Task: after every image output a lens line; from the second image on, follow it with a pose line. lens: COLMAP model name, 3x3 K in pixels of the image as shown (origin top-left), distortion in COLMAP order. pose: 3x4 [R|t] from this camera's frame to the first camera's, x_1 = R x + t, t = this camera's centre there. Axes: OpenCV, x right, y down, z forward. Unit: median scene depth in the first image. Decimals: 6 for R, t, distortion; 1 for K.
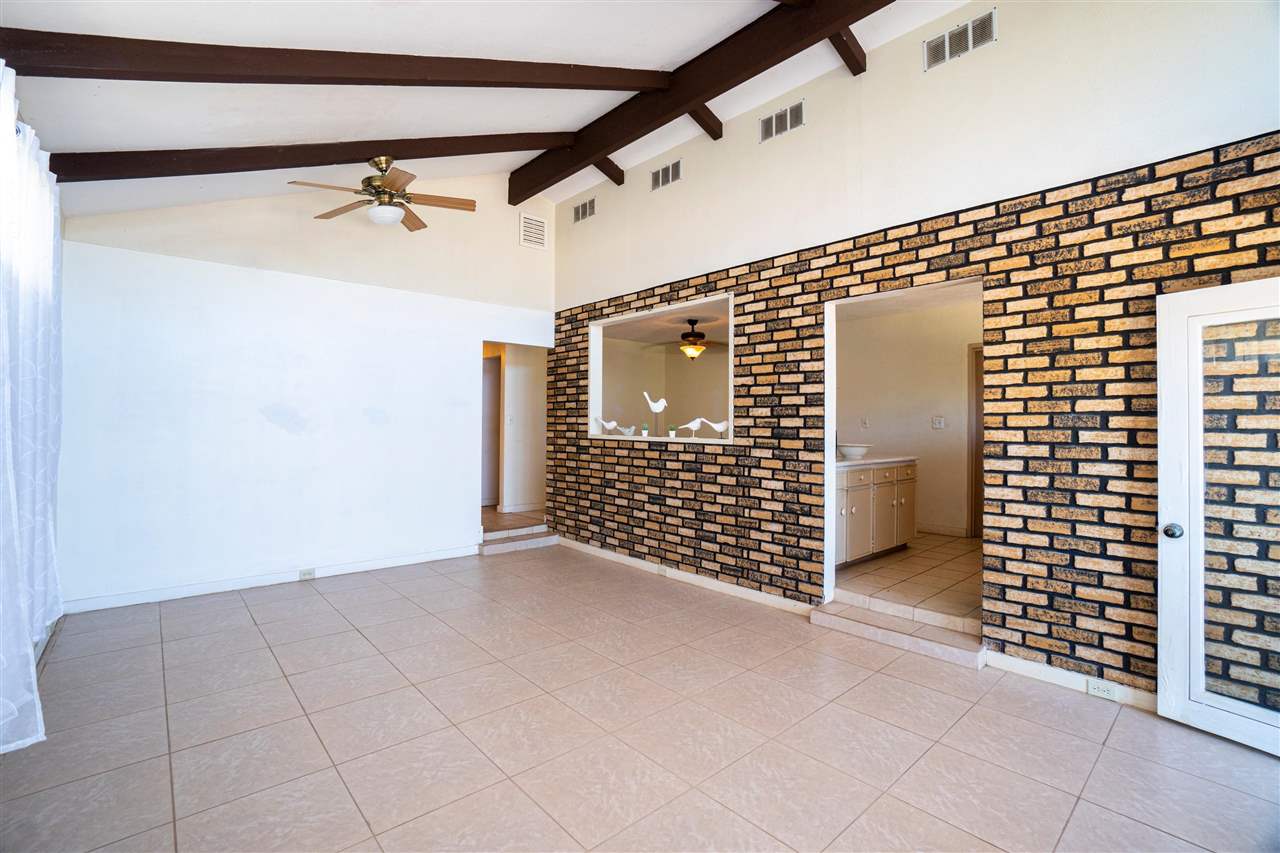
lens RADIAL K [[571.7, 0, 667.4], [0, 571.7, 427.4], [0, 0, 1]] dist [-0.029499, 0.005776]
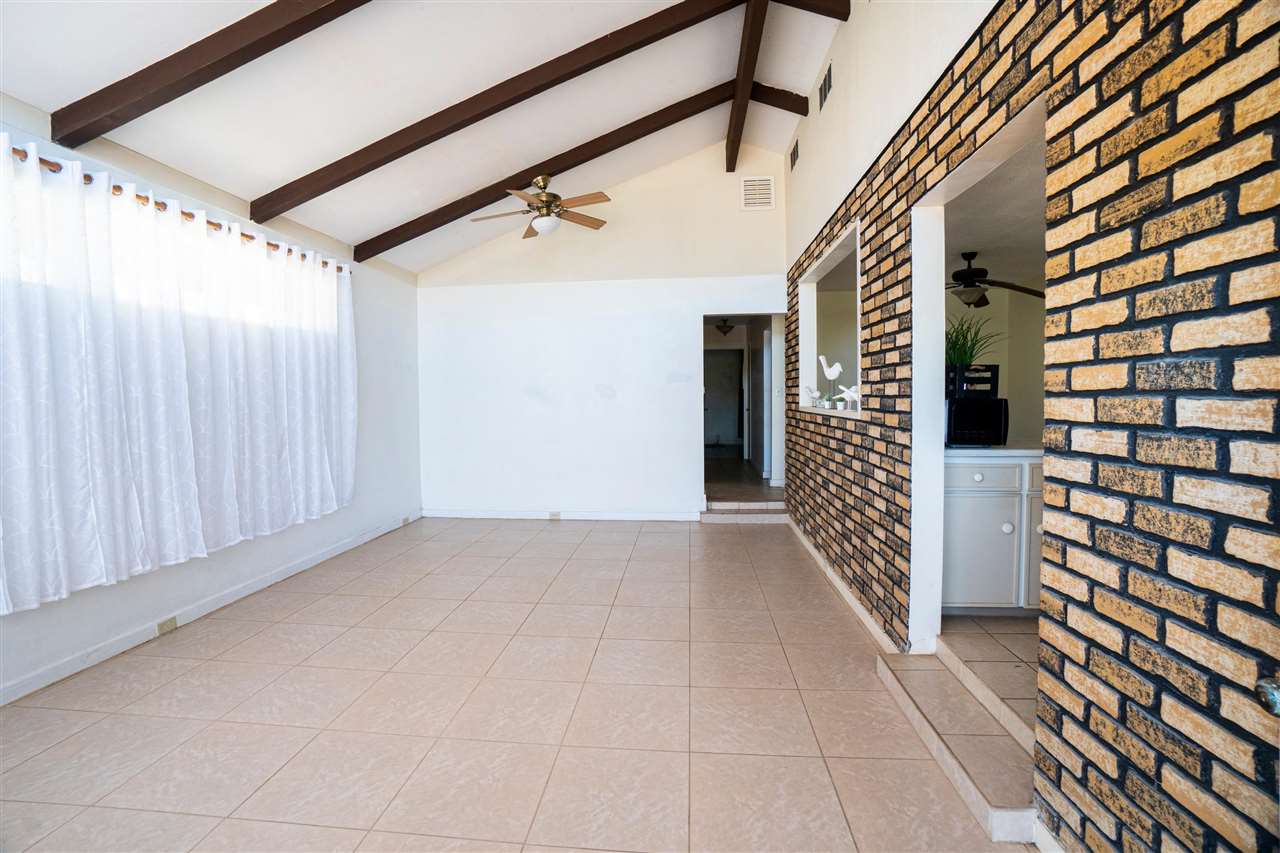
lens RADIAL K [[571.7, 0, 635.2], [0, 571.7, 427.6], [0, 0, 1]] dist [-0.029499, 0.005776]
pose [[0.666192, 0.030430, -0.745159, 0.728331], [0.005718, 0.998929, 0.045905, 0.006413], [0.745758, -0.034843, 0.665305, 0.408528]]
